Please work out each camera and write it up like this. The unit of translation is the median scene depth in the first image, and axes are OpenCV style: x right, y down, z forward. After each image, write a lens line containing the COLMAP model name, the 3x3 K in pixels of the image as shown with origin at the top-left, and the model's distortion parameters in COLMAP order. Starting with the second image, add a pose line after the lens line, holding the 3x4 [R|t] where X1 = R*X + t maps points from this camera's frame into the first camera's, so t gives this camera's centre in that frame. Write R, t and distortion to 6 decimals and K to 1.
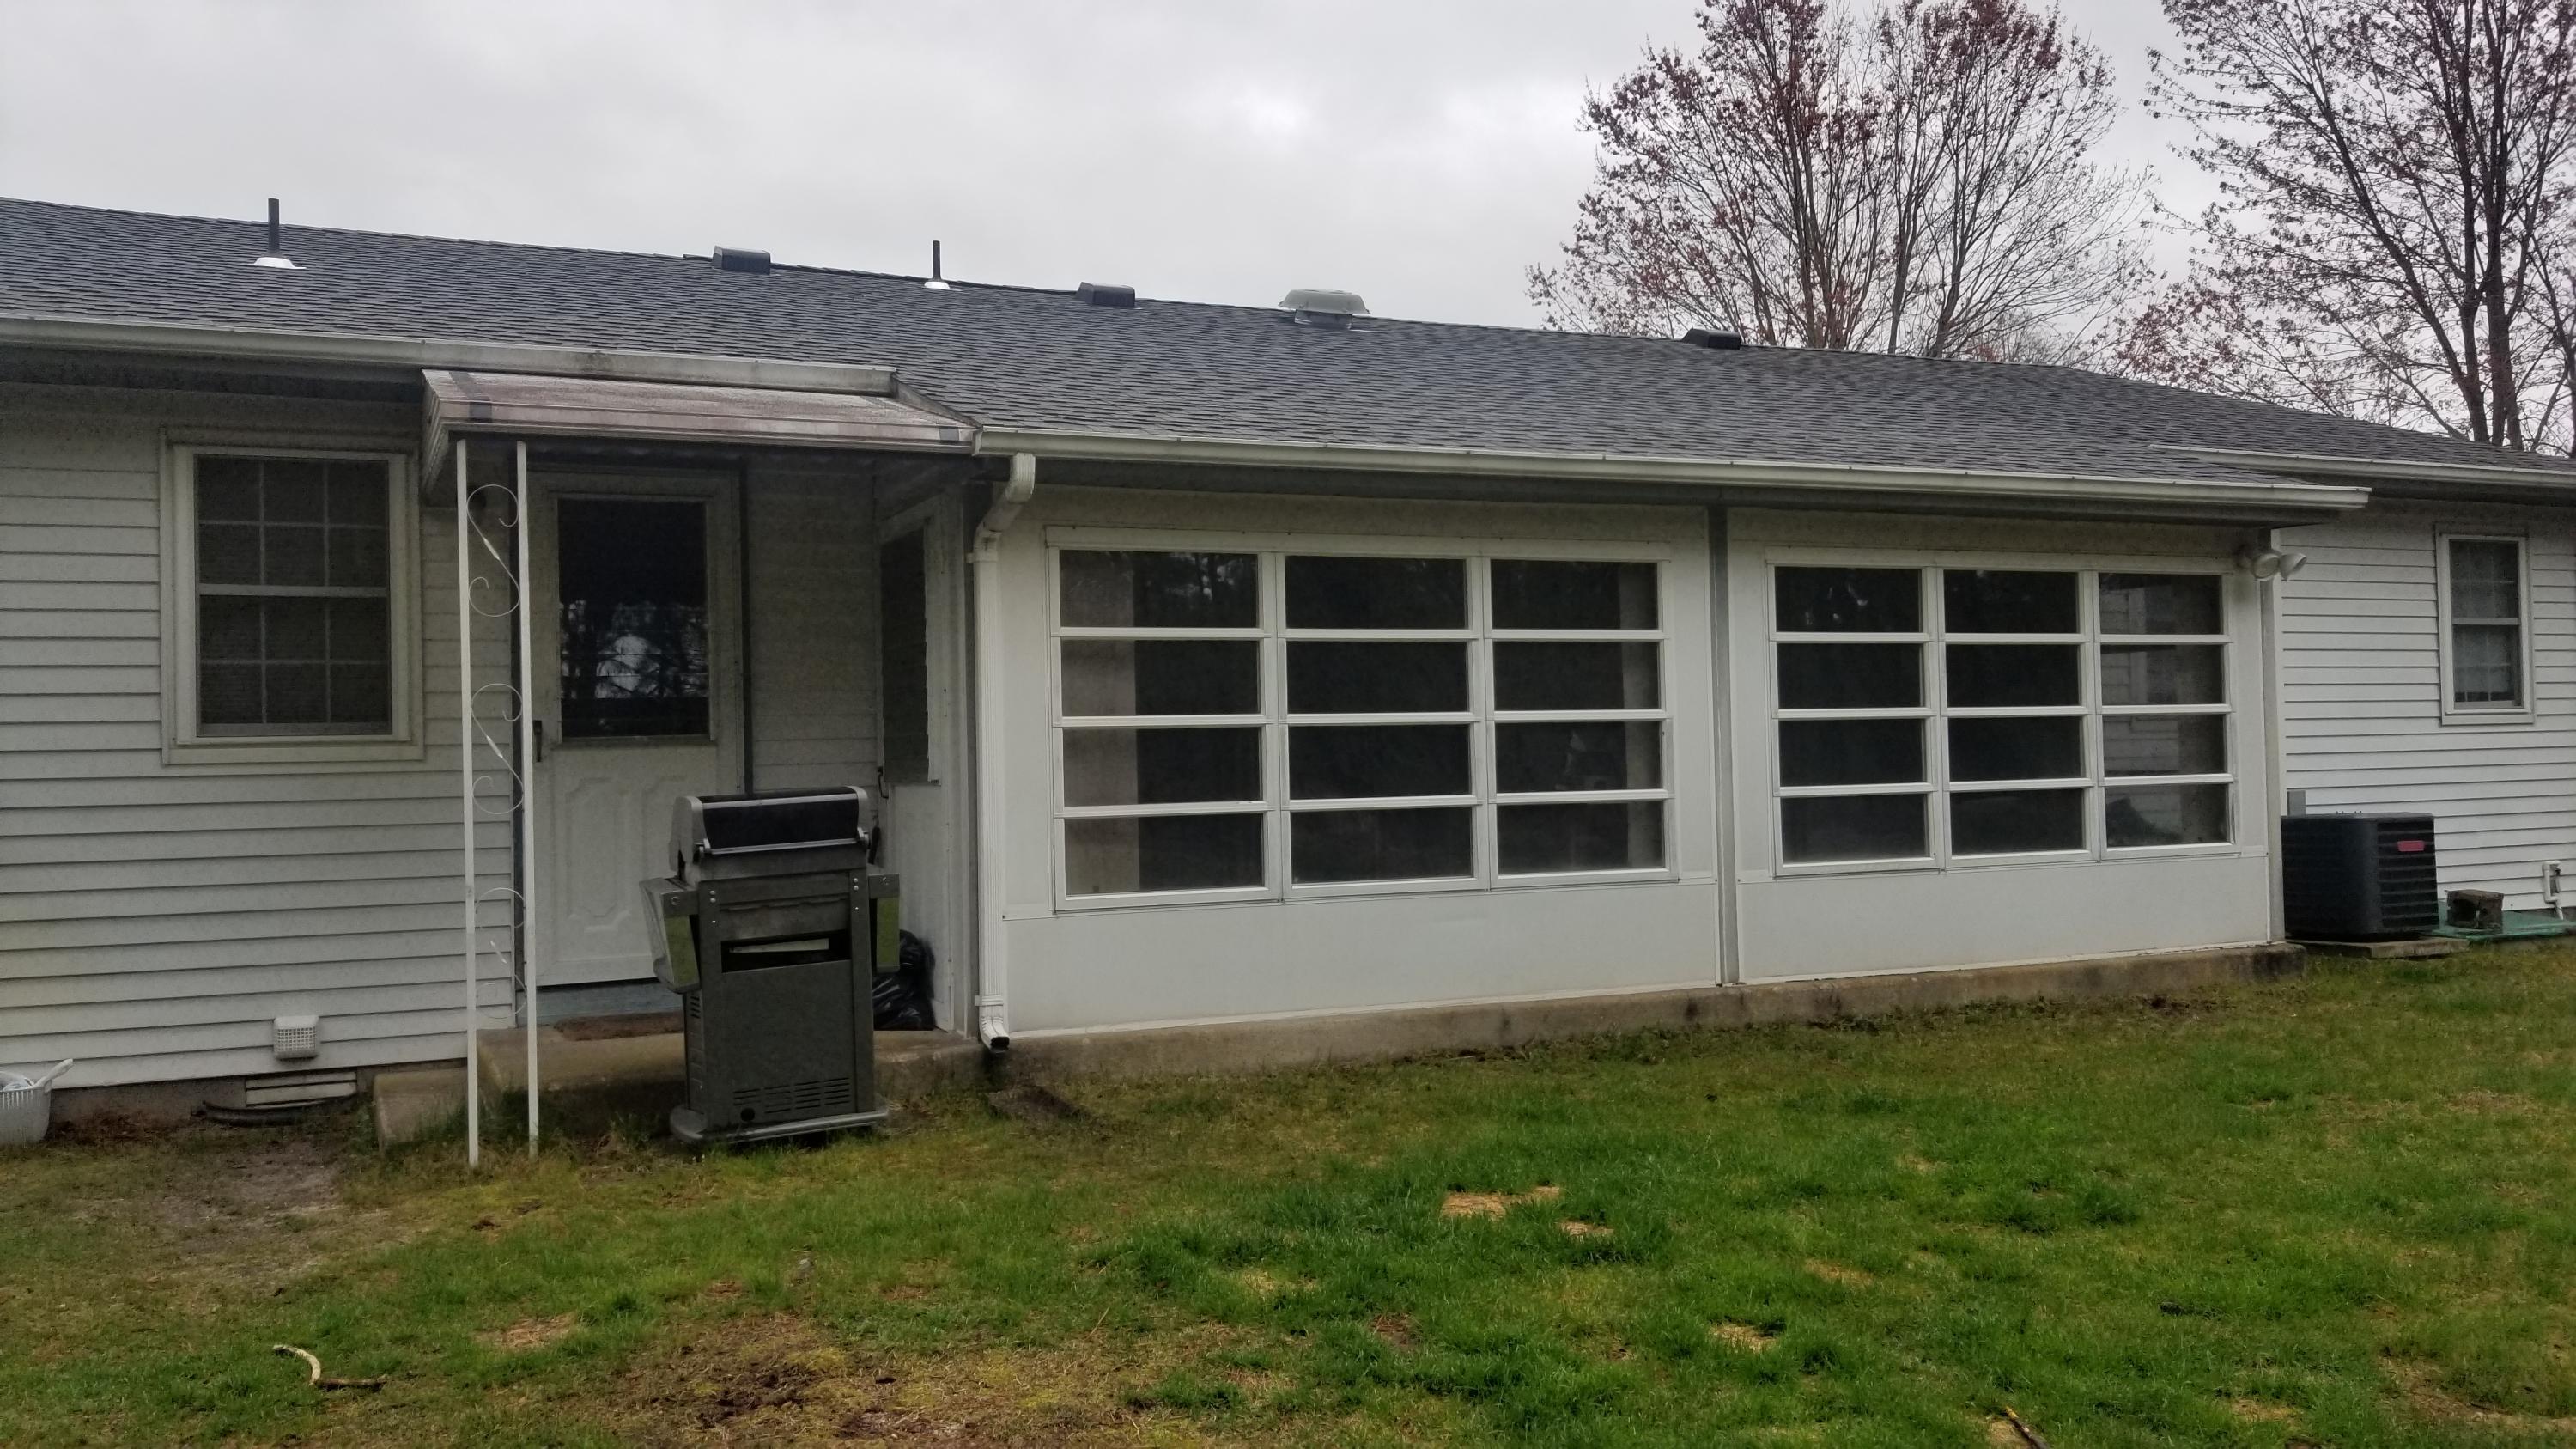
lens RADIAL K [[1962.3, 0, 1006.7], [0, 1962.3, 684.5], [0, 0, 1]] dist [0.092425, -0.105030]
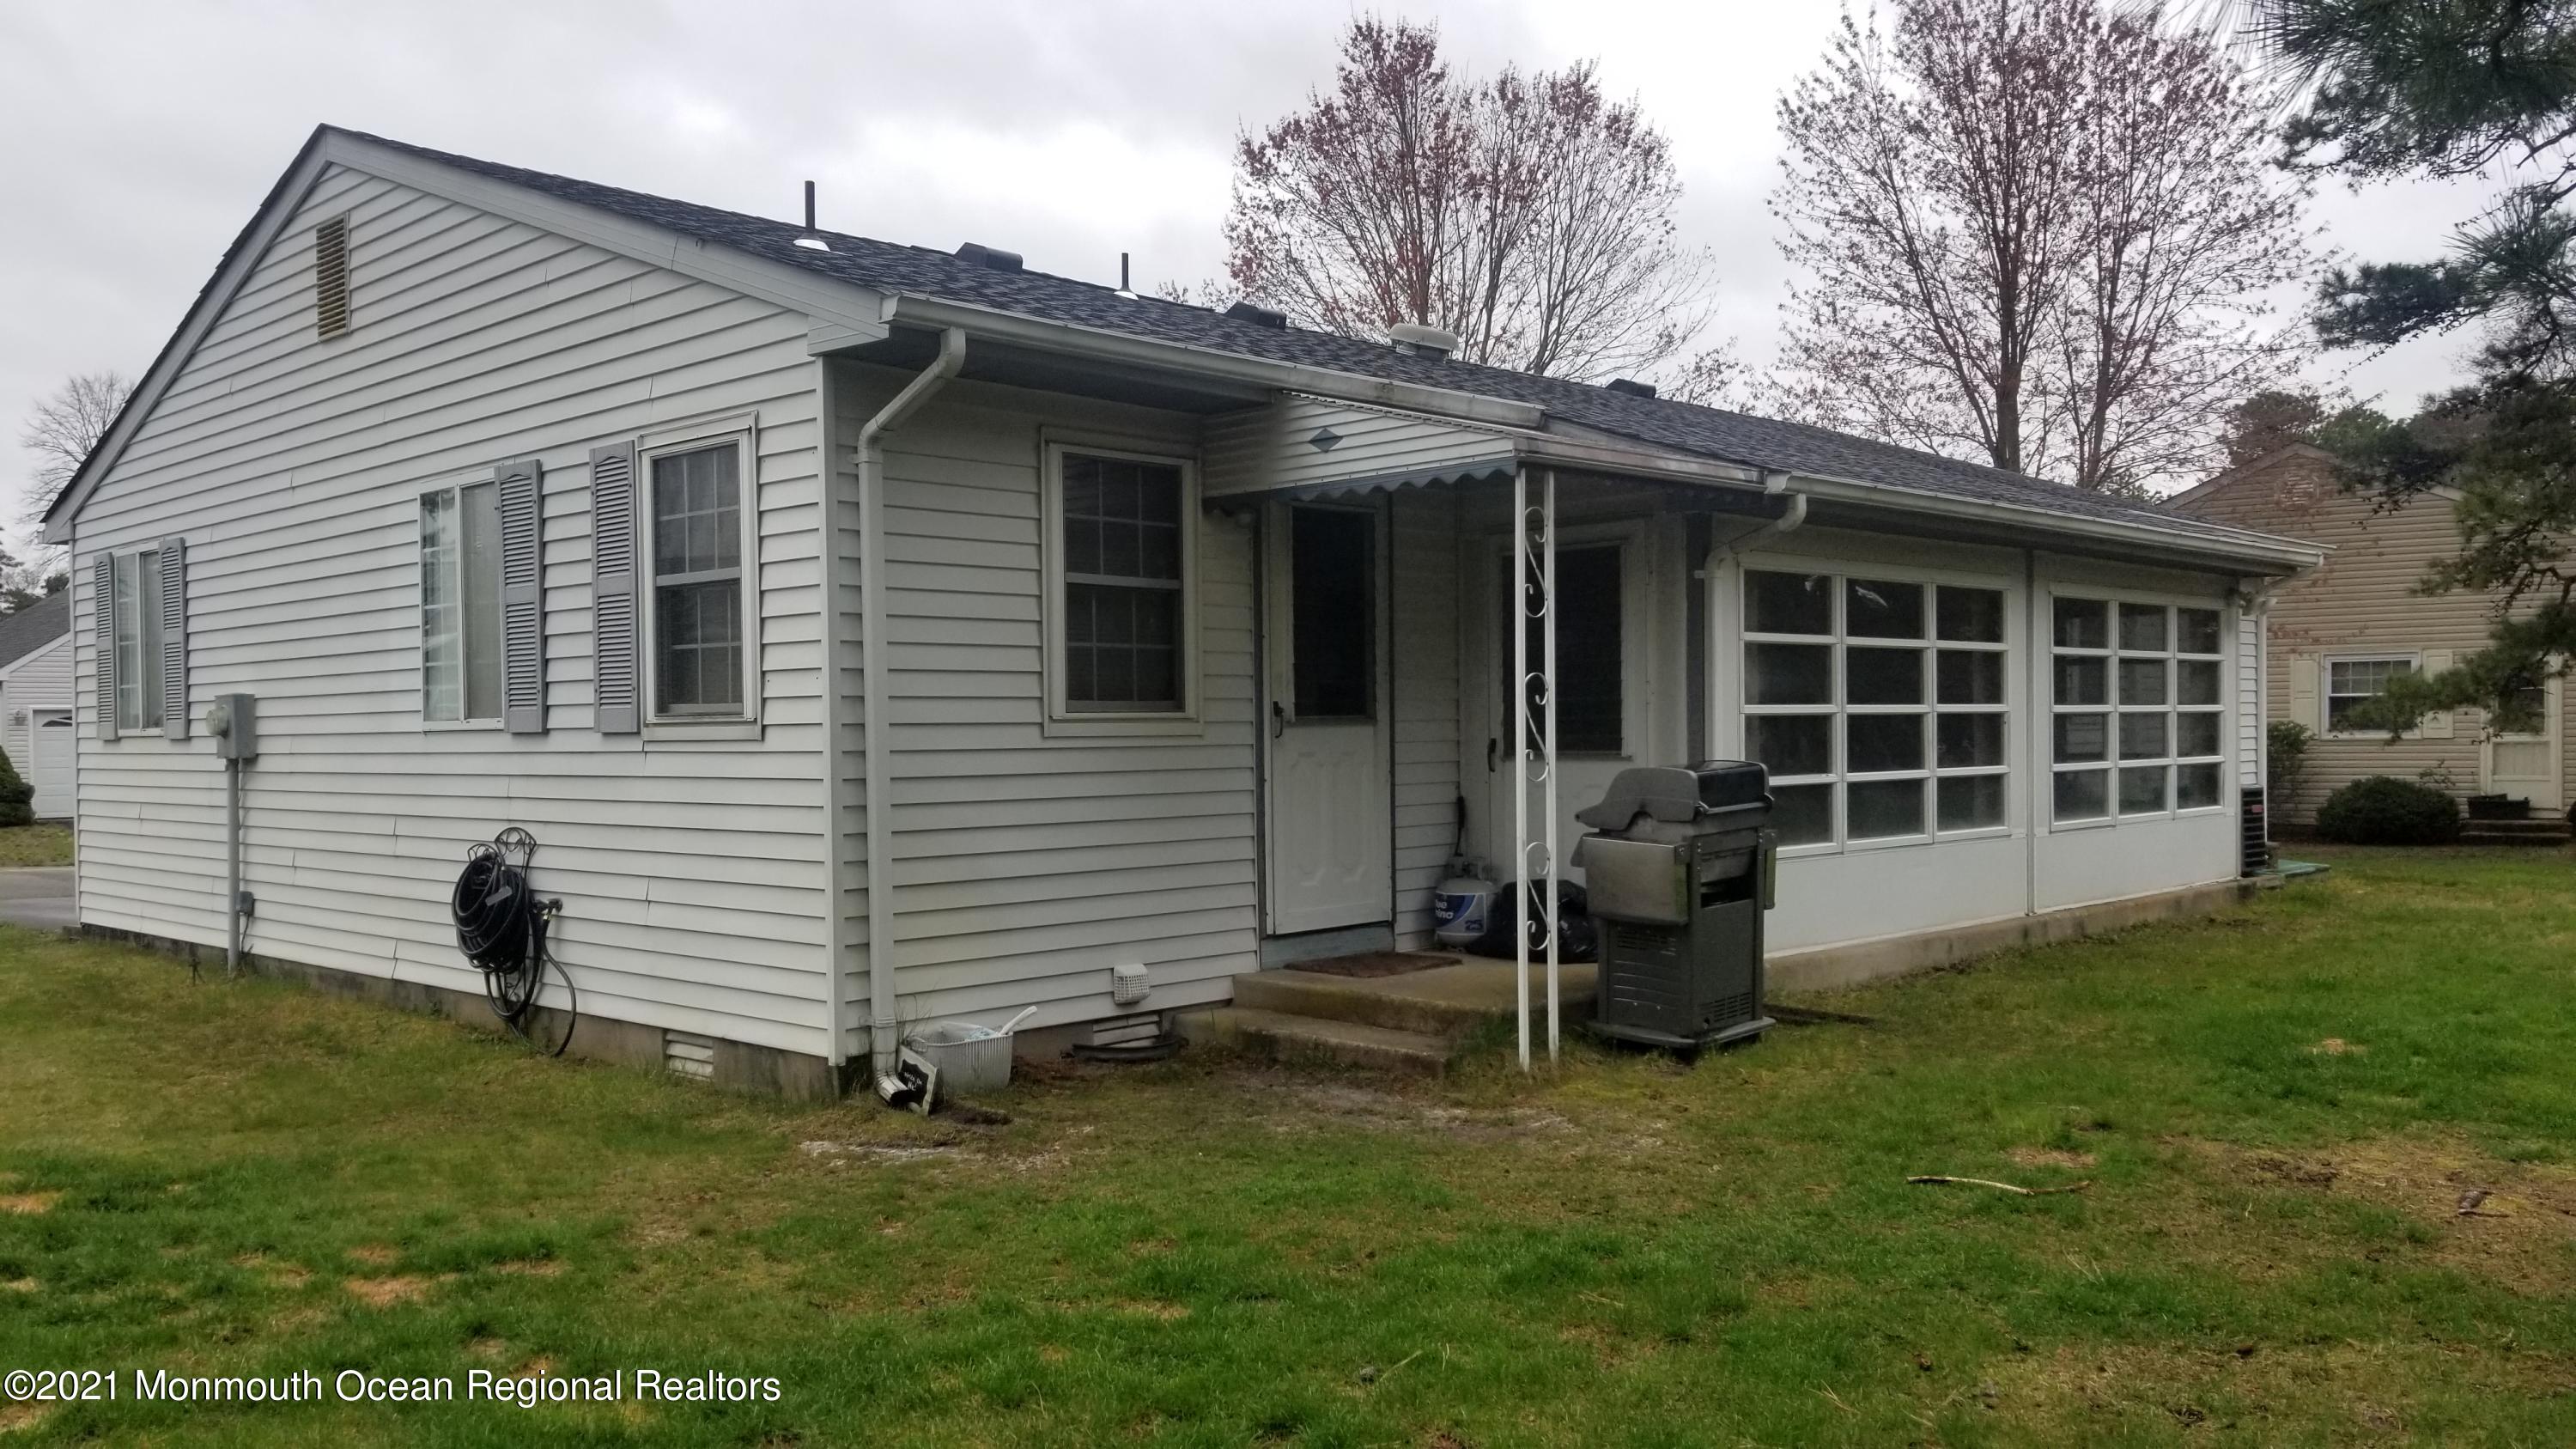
lens RADIAL K [[1985.0, 0, 1243.3], [0, 1985.0, 718.8], [0, 0, 1]] dist [0.119396, -0.204725]
pose [[0.927118, 0.009819, 0.374640, -0.677958], [-0.017413, 0.999706, 0.016889, 0.009036], [-0.374364, -0.022182, 0.927016, -0.048085]]
